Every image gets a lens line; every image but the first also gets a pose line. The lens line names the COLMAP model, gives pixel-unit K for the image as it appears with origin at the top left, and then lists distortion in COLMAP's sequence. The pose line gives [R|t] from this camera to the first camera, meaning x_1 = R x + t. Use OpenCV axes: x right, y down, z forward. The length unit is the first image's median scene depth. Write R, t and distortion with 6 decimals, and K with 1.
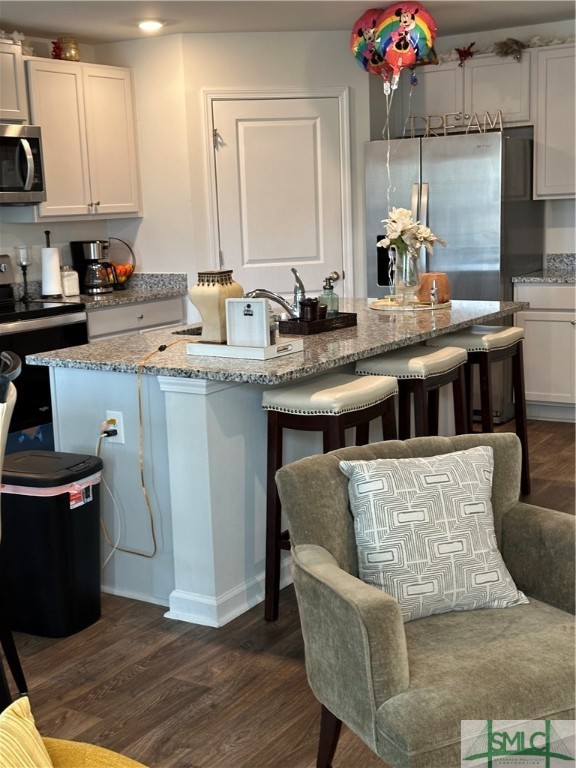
lens RADIAL K [[1071.4, 0, 261.9], [0, 1071.4, 385.0], [0, 0, 1]] dist [0.126141, 0.000000]
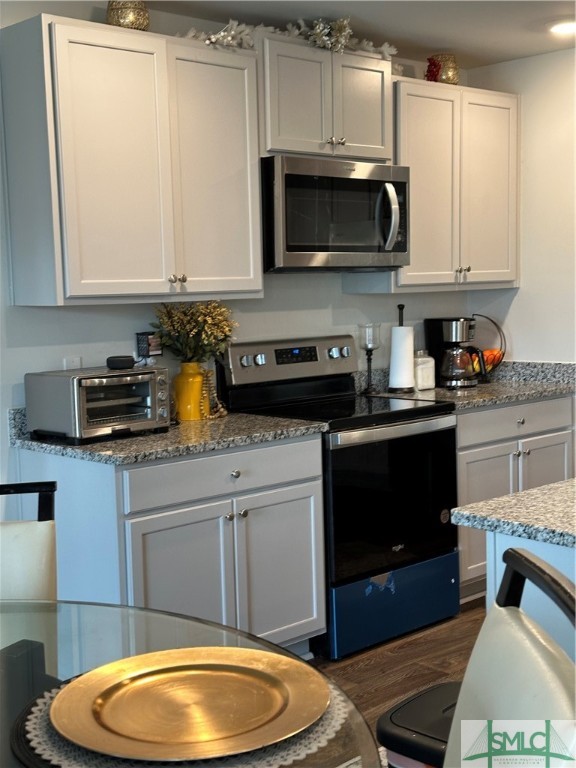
lens RADIAL K [[1071.4, 0, 287.5], [0, 1071.4, 387.9], [0, 0, 1]] dist [0.126141, 0.000000]
pose [[0.976917, 0.038413, -0.210138, -0.115593], [-0.051745, 0.996956, -0.058319, -0.035603], [0.207258, 0.067846, 0.975931, 0.247334]]
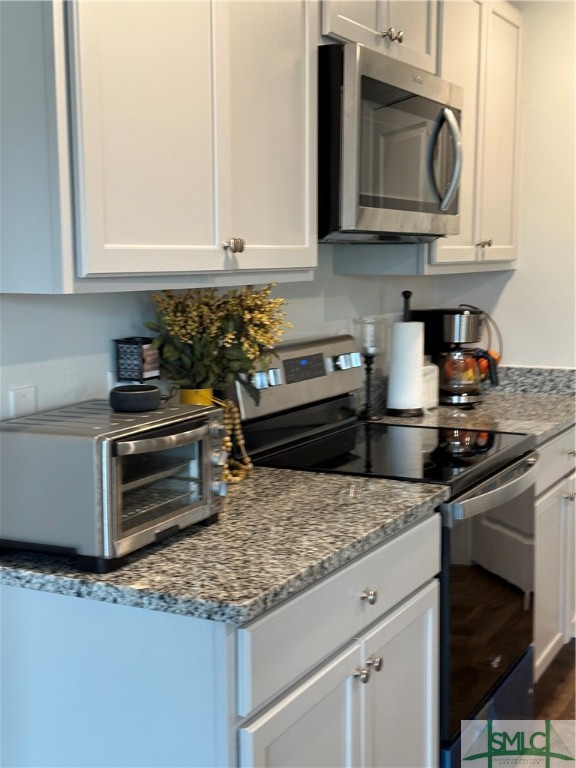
lens RADIAL K [[1071.4, 0, 287.7], [0, 1071.4, 386.8], [0, 0, 1]] dist [0.126141, 0.000000]
pose [[0.993126, 0.023351, 0.114698, -0.318507], [-0.017528, 0.998519, -0.051513, -0.066524], [-0.115731, 0.049148, 0.992064, 0.478468]]
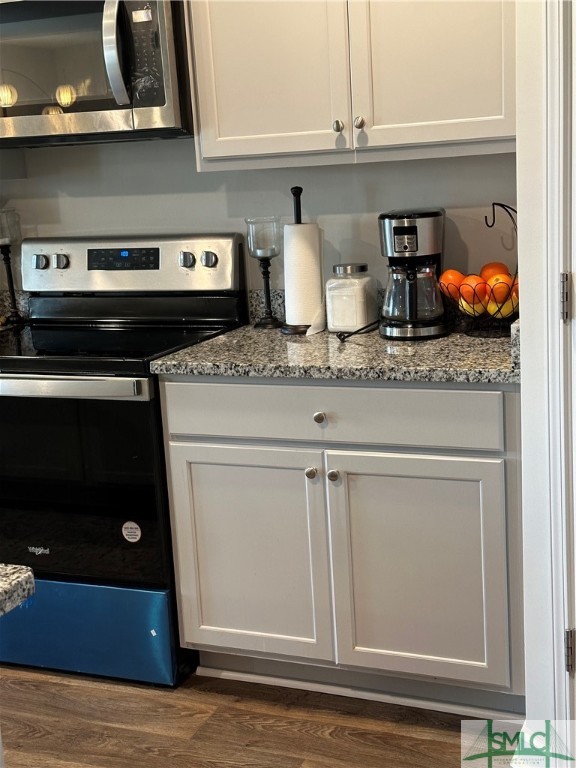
lens RADIAL K [[1227.5, 0, 285.6], [0, 1227.5, 390.1], [0, 0, 1]] dist [0.000891, 0.000000]
pose [[0.150545, 0.216878, -0.964521, 0.318047], [-0.119098, 0.972513, 0.200086, -0.162529], [0.981403, 0.084751, 0.172236, 0.915097]]
